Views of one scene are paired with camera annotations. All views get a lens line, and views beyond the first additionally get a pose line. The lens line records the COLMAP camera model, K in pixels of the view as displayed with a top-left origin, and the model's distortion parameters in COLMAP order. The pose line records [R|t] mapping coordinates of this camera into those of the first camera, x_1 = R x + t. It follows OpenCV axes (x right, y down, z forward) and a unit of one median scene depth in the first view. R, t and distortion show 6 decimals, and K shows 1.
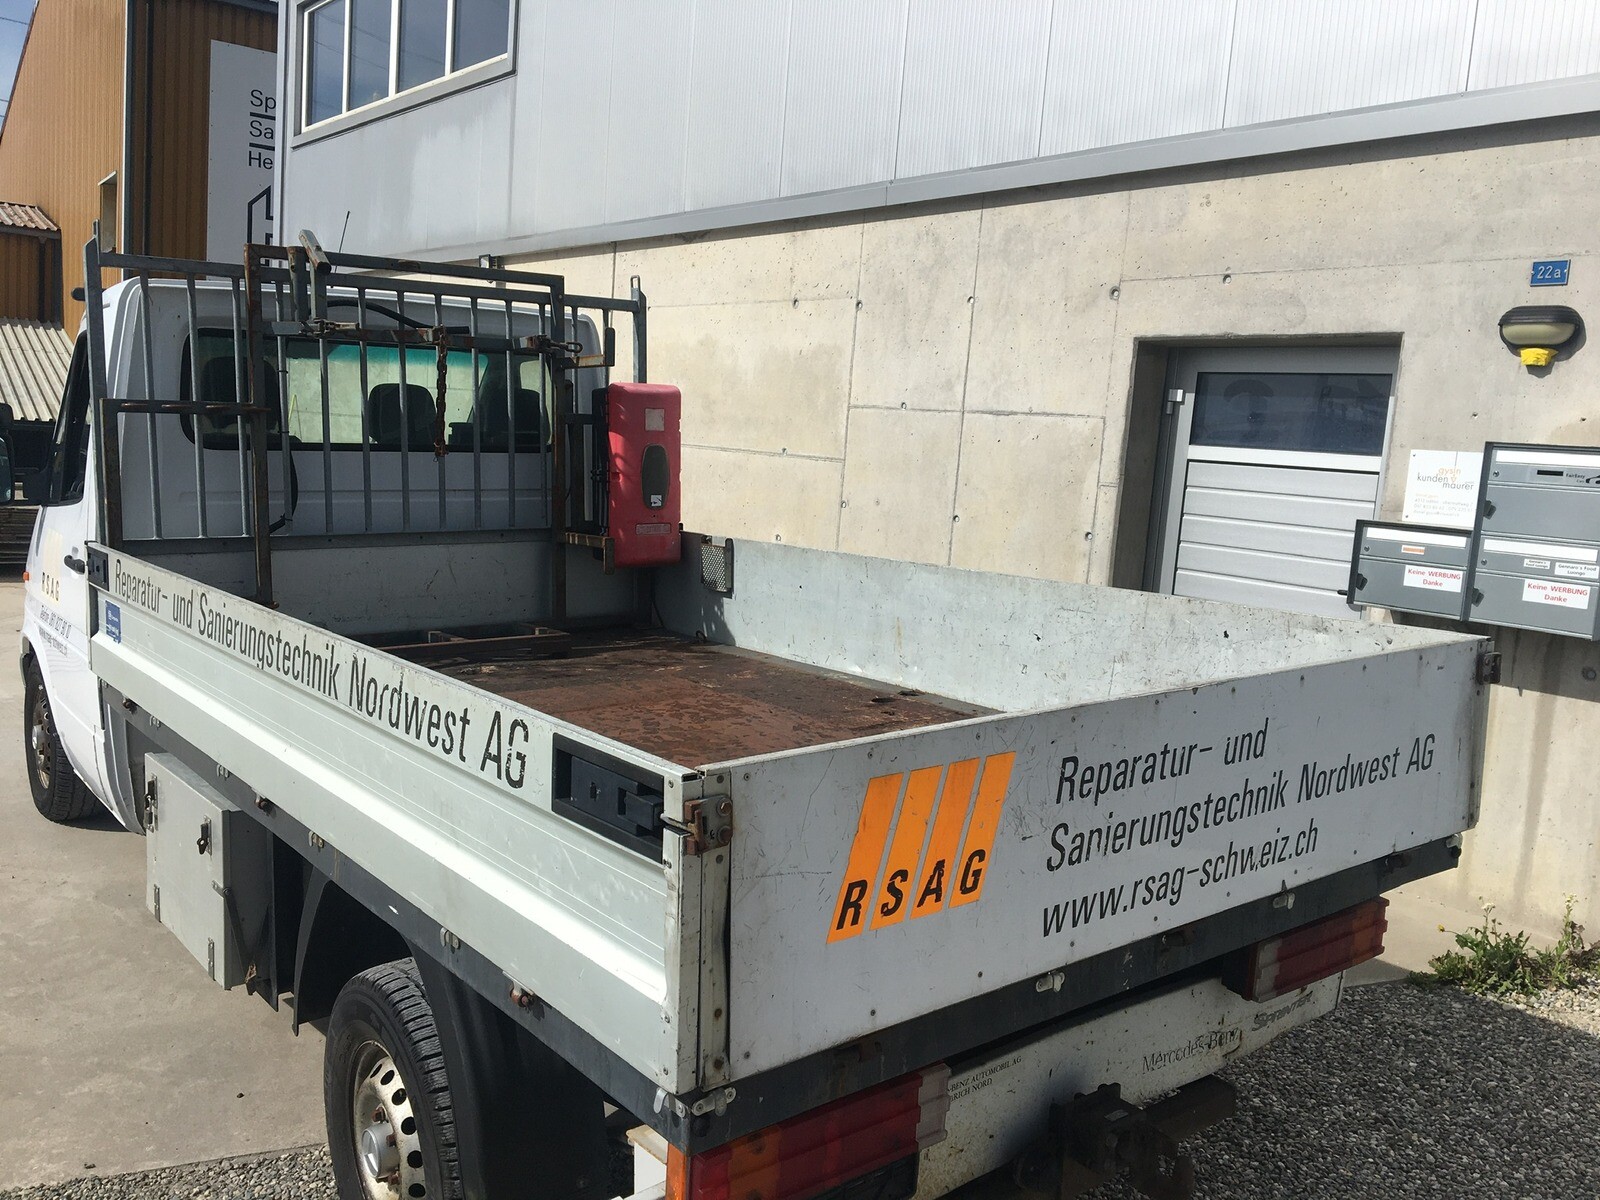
lens RADIAL K [[1351.3, 0, 798.7], [0, 1351.3, 606.9], [0, 0, 1]] dist [0.082649, -0.110542]
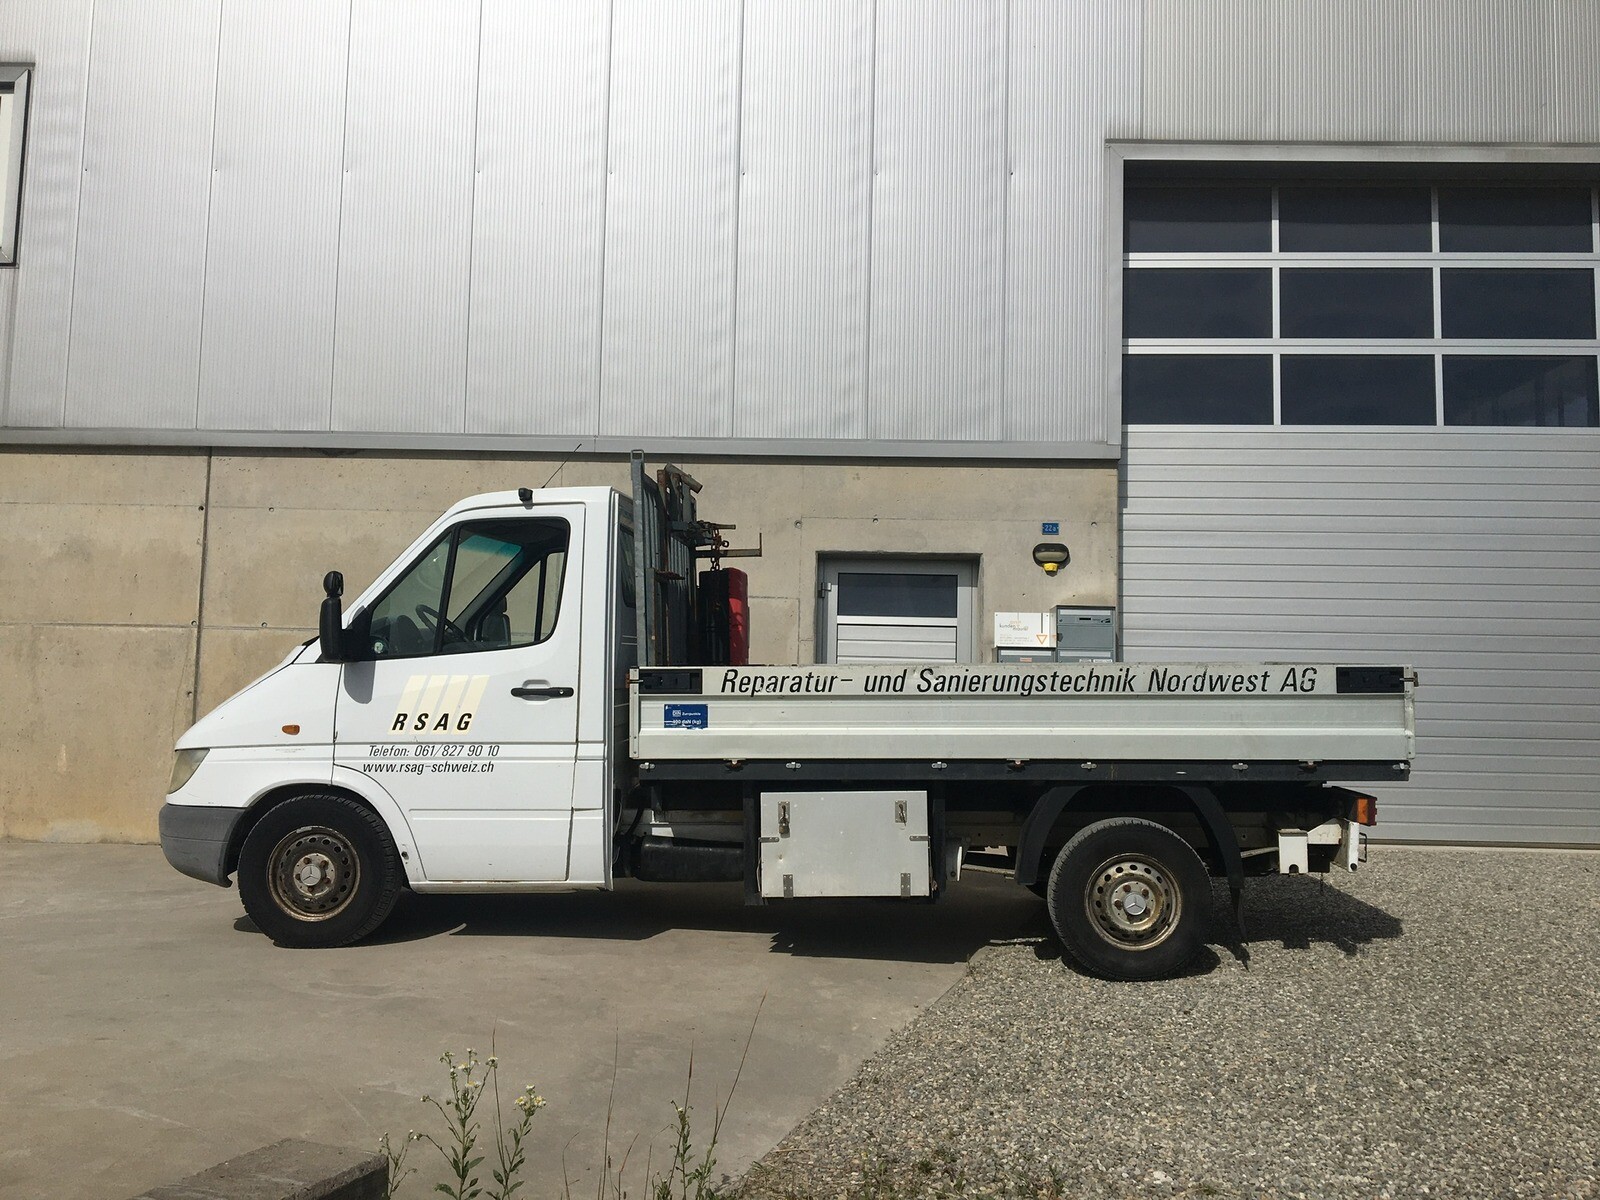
lens RADIAL K [[1351.3, 0, 804.0], [0, 1351.3, 597.2], [0, 0, 1]] dist [0.082649, -0.110542]
pose [[0.648542, 0.008111, 0.761135, -1.189480], [0.120960, 0.986139, -0.113575, 0.050555], [-0.751506, 0.165726, 0.638572, -0.039066]]
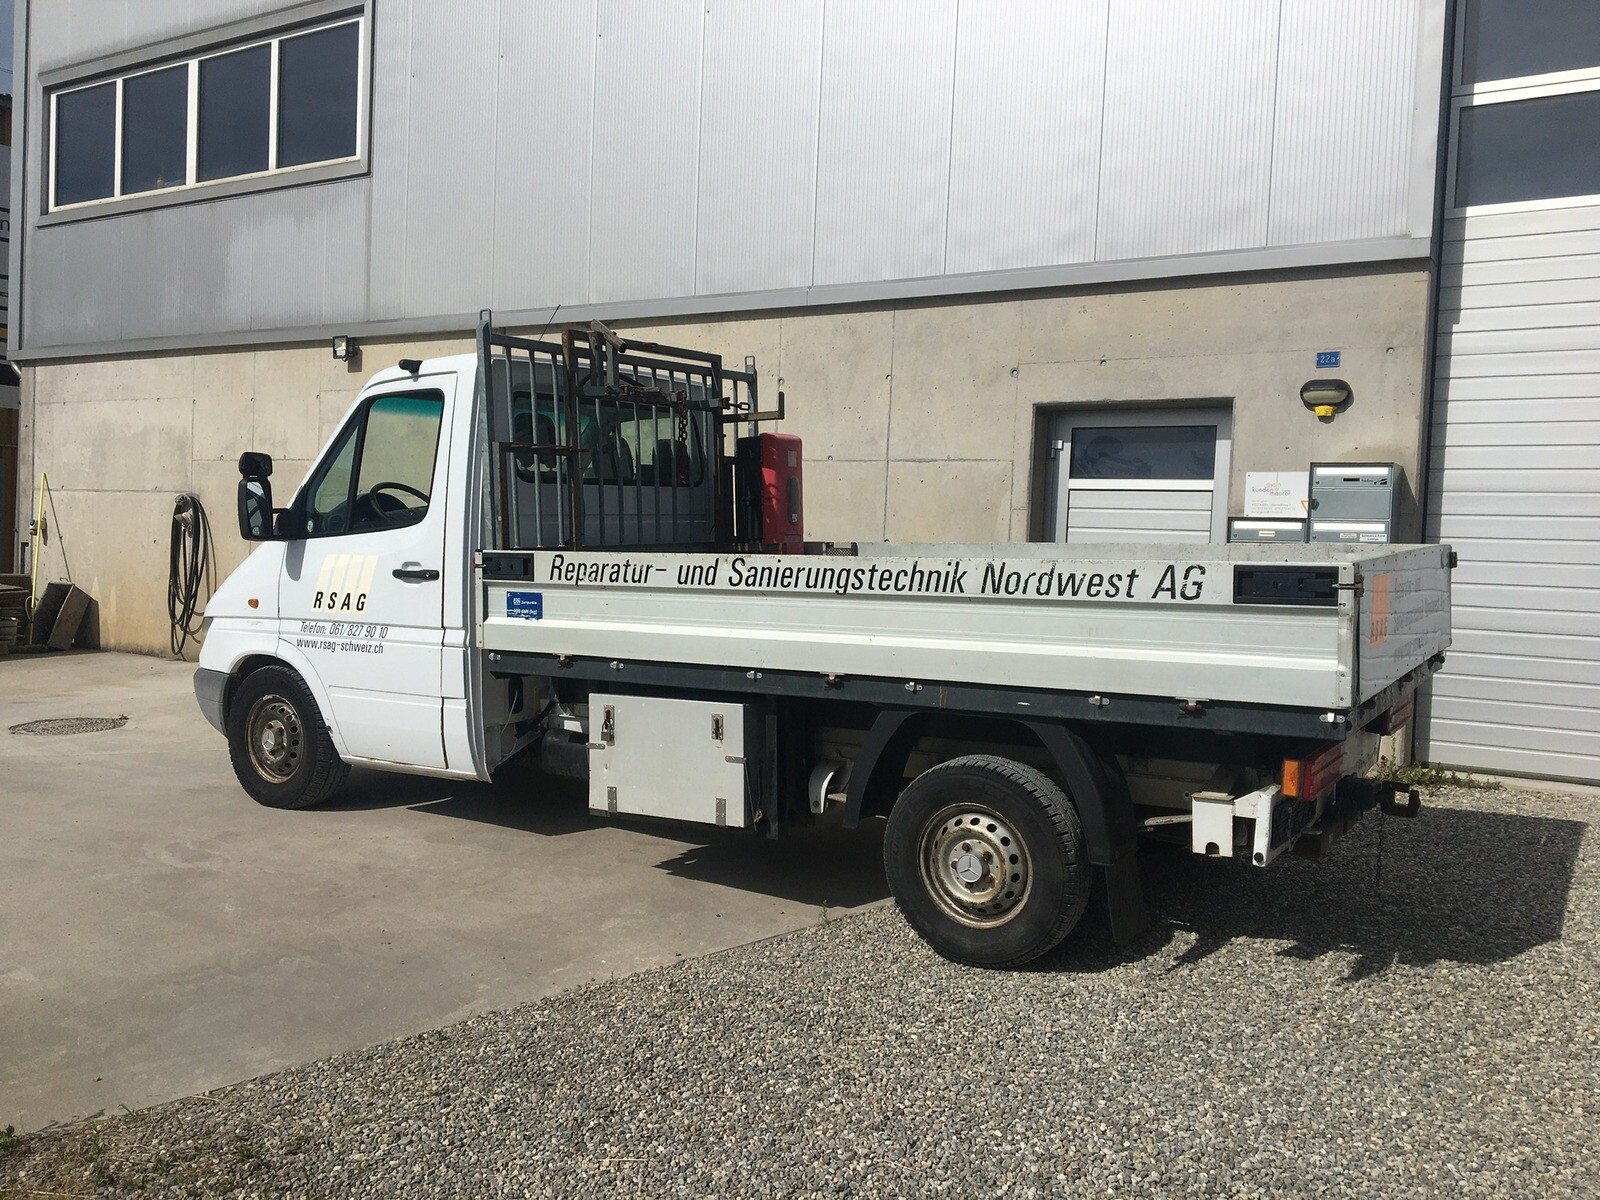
lens RADIAL K [[1351.3, 0, 800.2], [0, 1351.3, 606.8], [0, 0, 1]] dist [0.082649, -0.110542]
pose [[0.942037, -0.050196, 0.331733, -0.534401], [0.070737, 0.996235, -0.050129, 0.076149], [-0.327967, 0.070690, 0.942041, -0.266946]]
